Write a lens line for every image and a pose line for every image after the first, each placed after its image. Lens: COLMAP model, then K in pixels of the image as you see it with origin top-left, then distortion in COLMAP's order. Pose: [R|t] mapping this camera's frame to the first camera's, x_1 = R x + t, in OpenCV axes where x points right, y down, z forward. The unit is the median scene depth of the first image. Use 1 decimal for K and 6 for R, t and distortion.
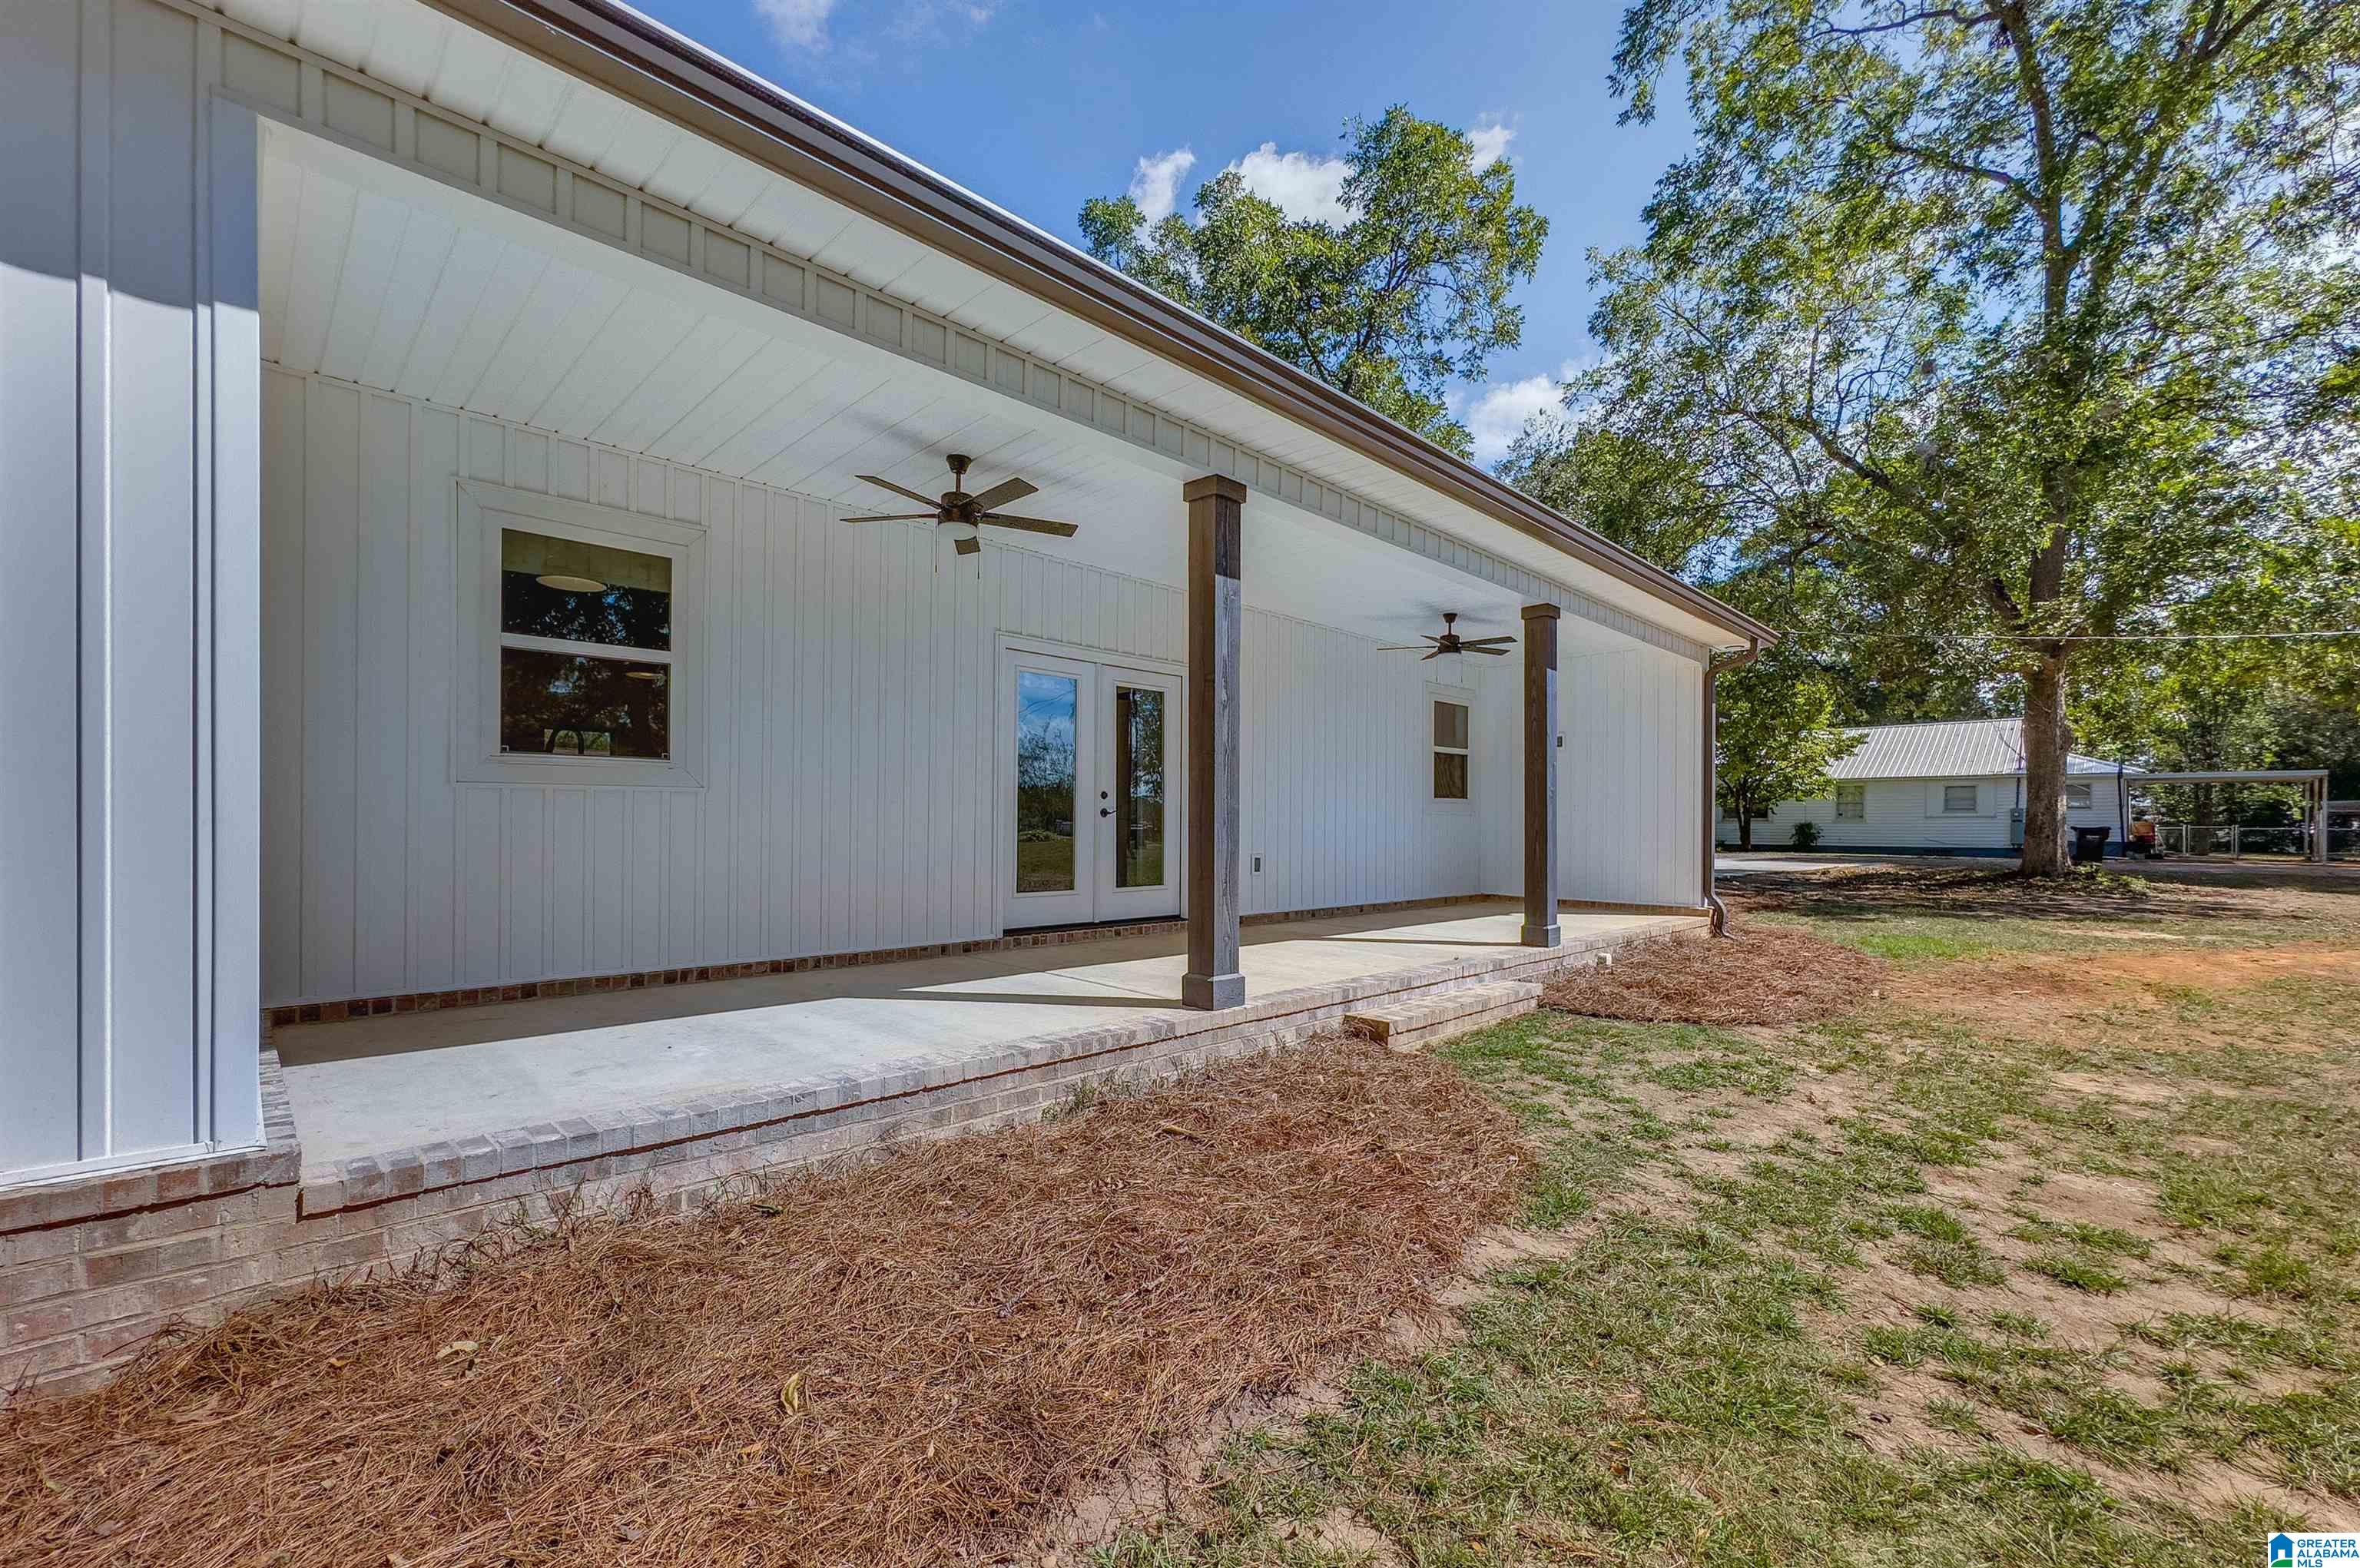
lens RADIAL K [[954.9, 0, 1174.0], [0, 954.9, 824.5], [0, 0, 1]] dist [-0.000304, -0.000029]
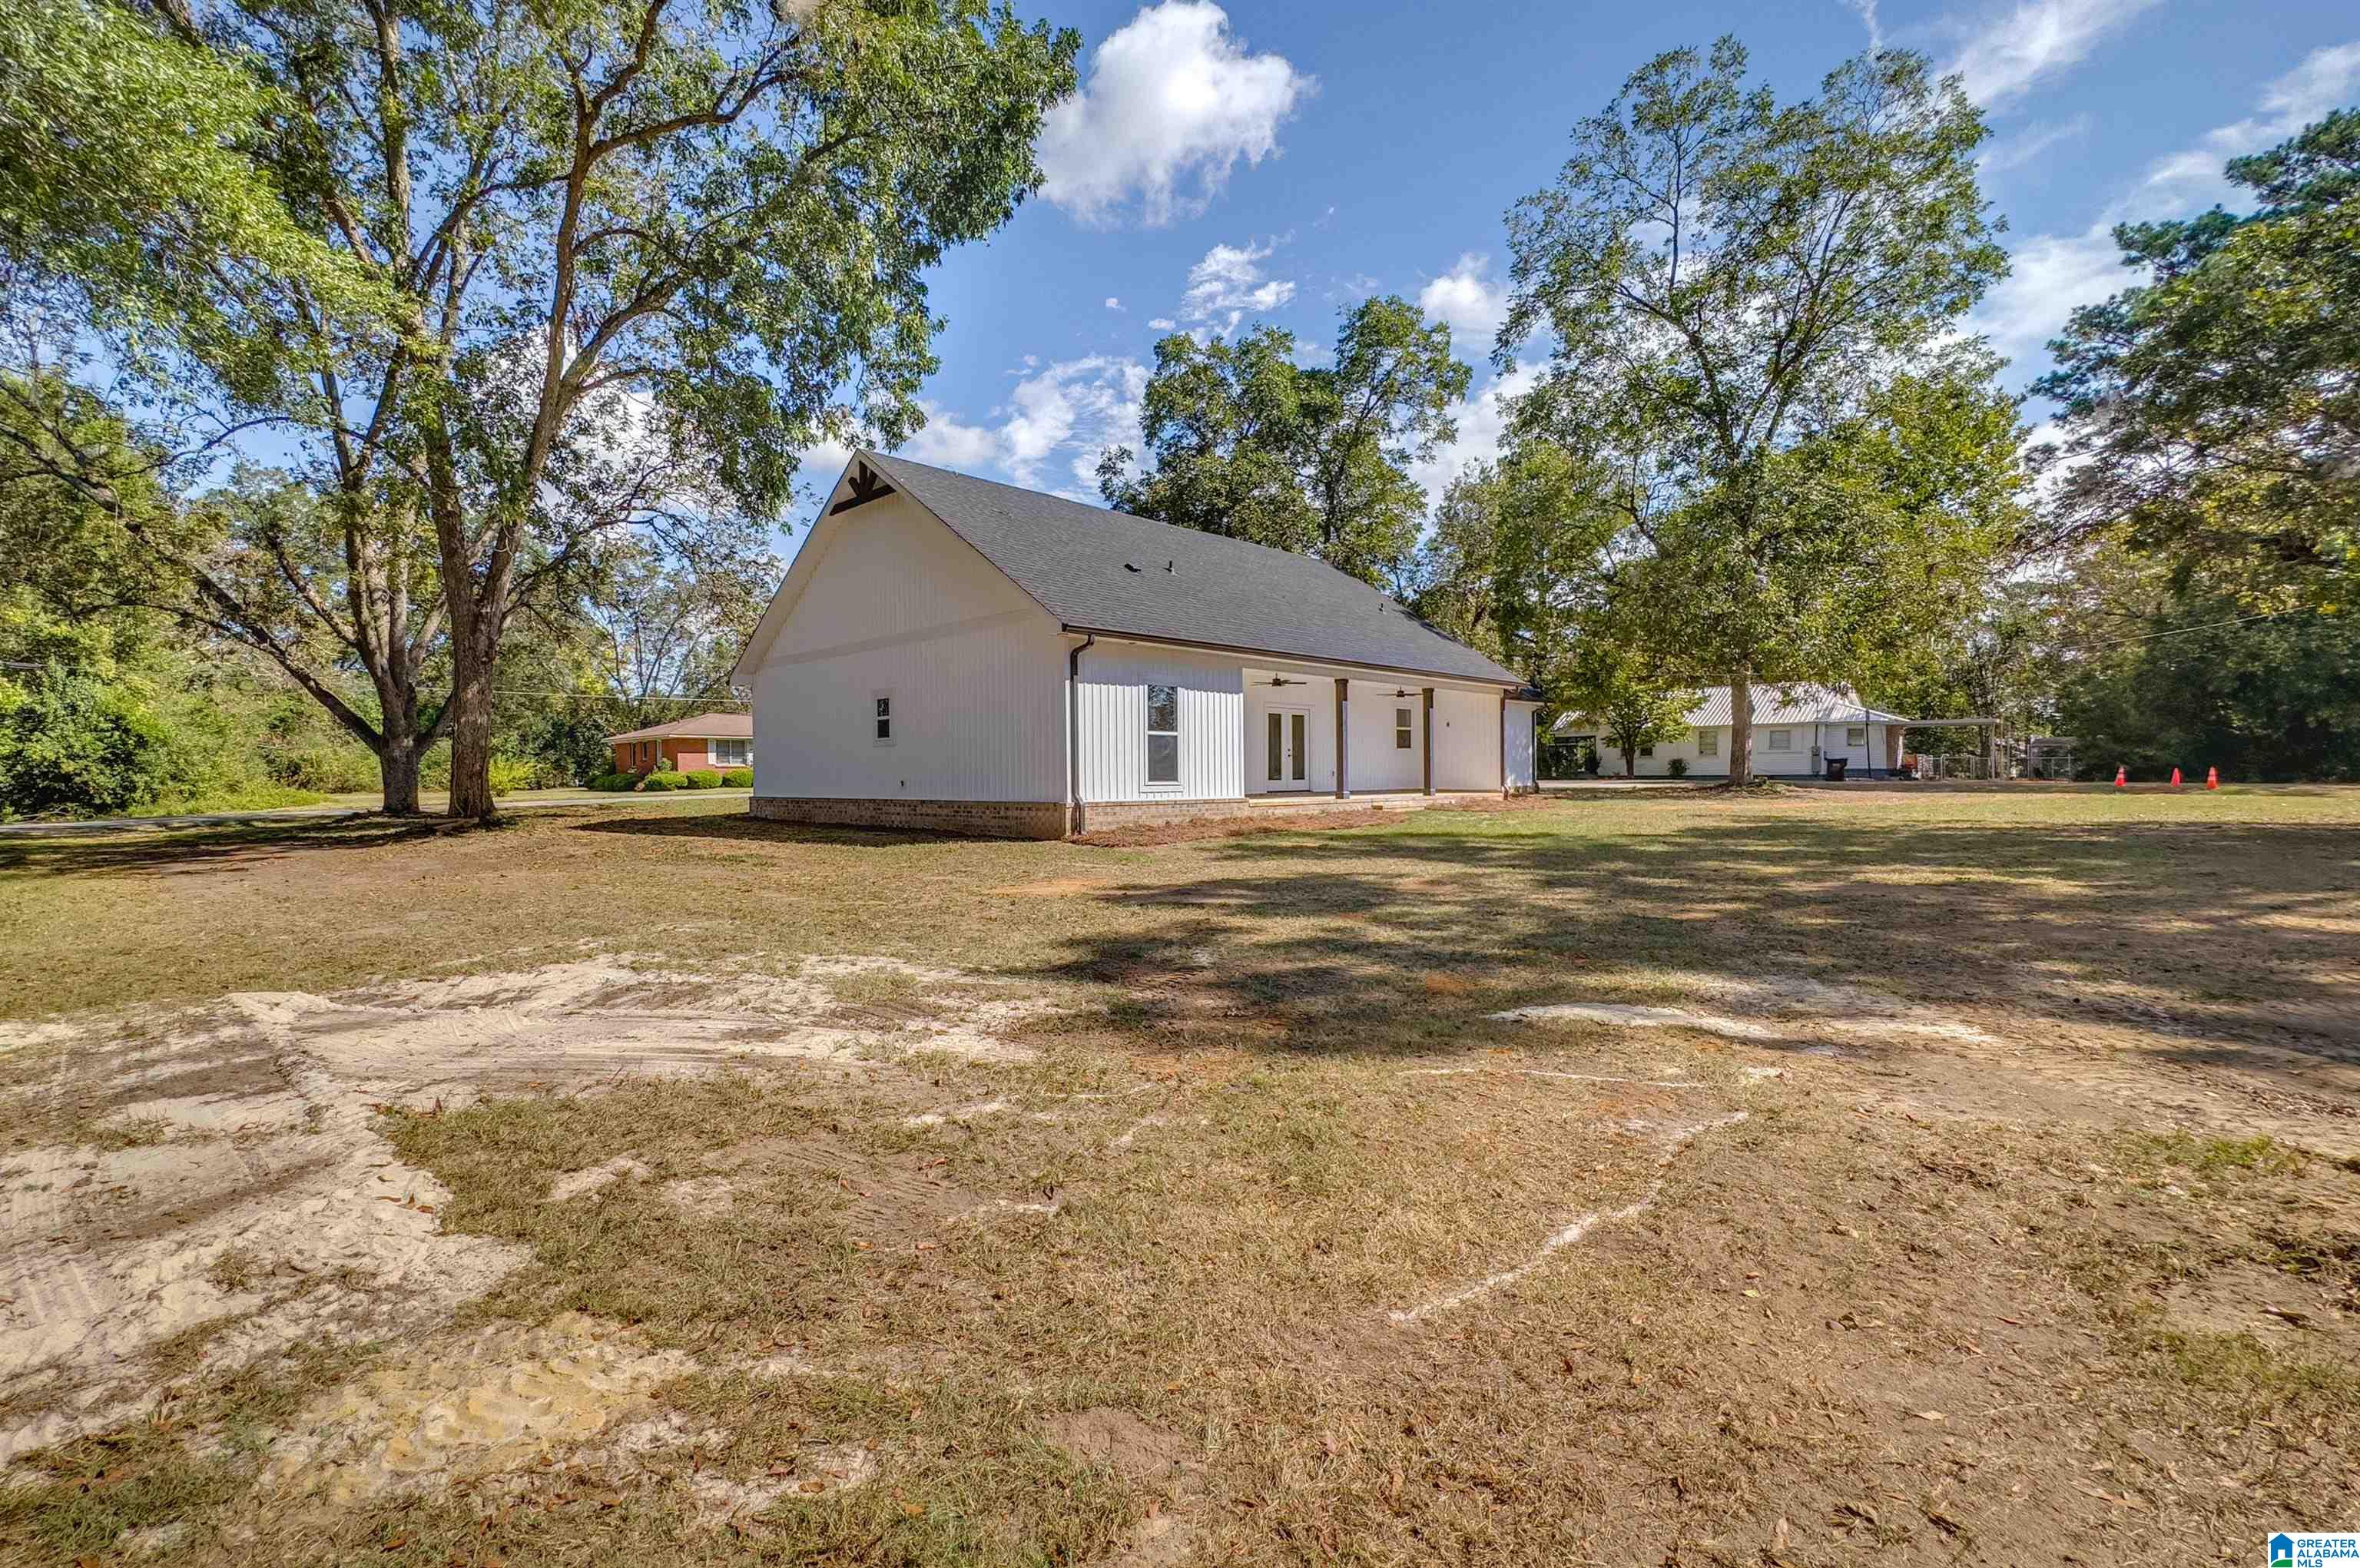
lens RADIAL K [[969.3, 0, 1180.0], [0, 969.3, 784.0], [0, 0, 1]] dist [0.020223, 0.000037]
pose [[0.999324, -0.013625, 0.034139, -0.184475], [0.013133, 0.999807, 0.014615, 0.009967], [-0.034331, -0.014157, 0.999310, -0.734325]]
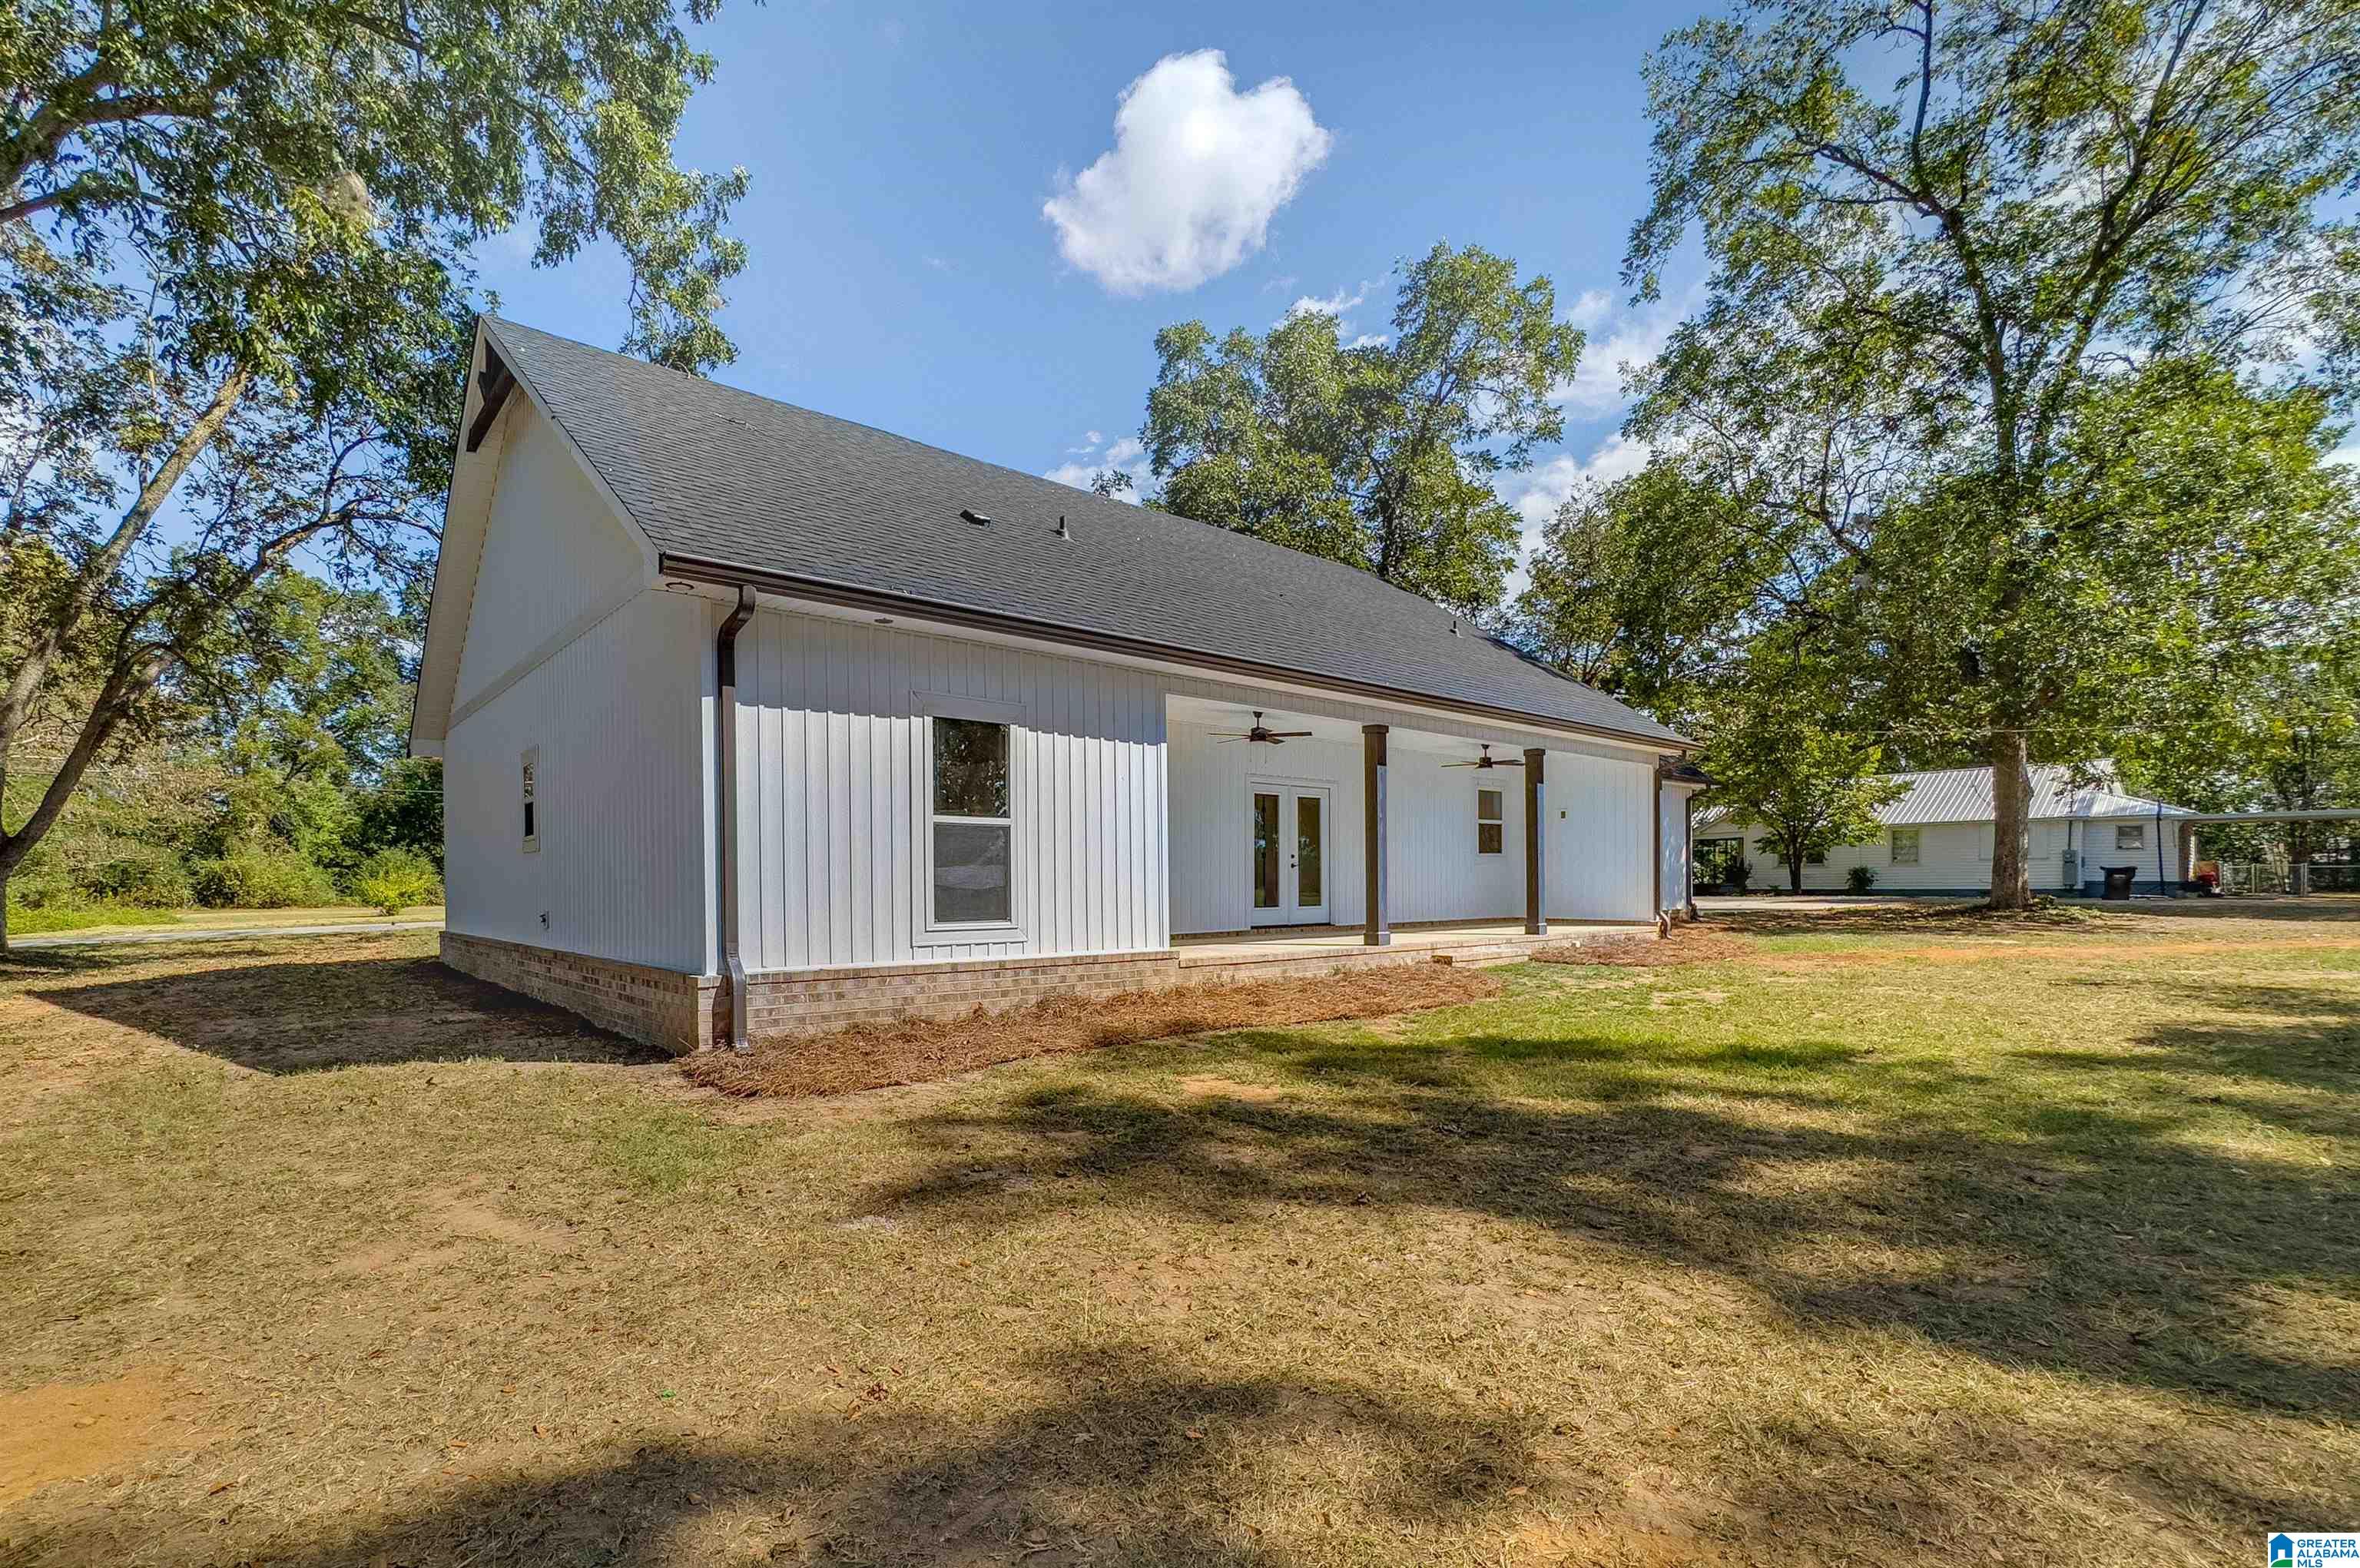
lens RADIAL K [[1044.7, 0, 1135.8], [0, 1044.7, 890.3], [0, 0, 1]] dist [0.012242, 0.000336]
pose [[0.997921, -0.012839, -0.063154, -0.085689], [0.013447, 0.999867, 0.009211, 0.004158], [0.063027, -0.010041, 0.997961, -0.354841]]
